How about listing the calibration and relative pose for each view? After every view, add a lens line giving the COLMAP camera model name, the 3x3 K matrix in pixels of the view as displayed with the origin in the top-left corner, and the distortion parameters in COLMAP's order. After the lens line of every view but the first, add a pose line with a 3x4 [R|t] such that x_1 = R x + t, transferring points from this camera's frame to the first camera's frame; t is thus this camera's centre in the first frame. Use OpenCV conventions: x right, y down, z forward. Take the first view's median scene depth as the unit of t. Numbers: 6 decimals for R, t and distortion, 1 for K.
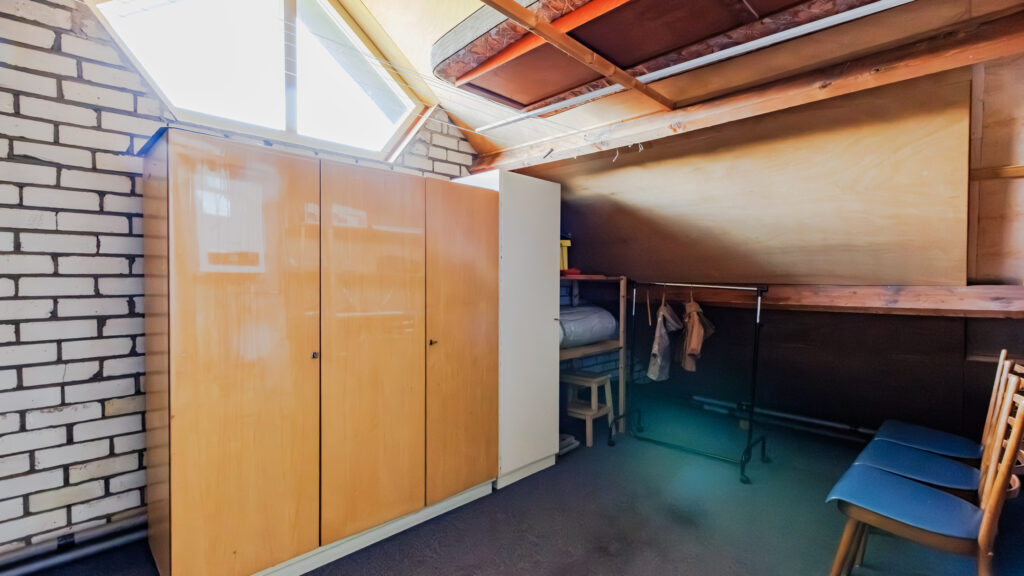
lens RADIAL K [[464.9, 0, 512.0], [0, 464.9, 288.0], [0, 0, 1]] dist [0.001043, 0.000022]
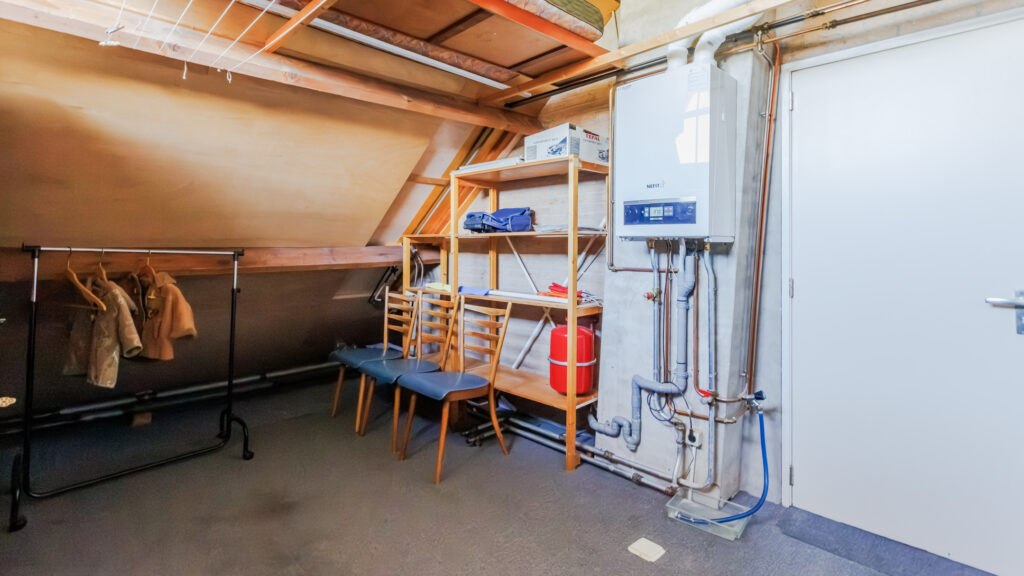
lens RADIAL K [[470.0, 0, 511.9], [0, 470.0, 234.4], [0, 0, 1]] dist [-0.001642, -0.000119]
pose [[0.004242, 0.017158, 0.999844, -0.435359], [0.022903, 0.999589, -0.017251, -0.006191], [-0.999729, 0.022973, 0.003847, 0.432469]]
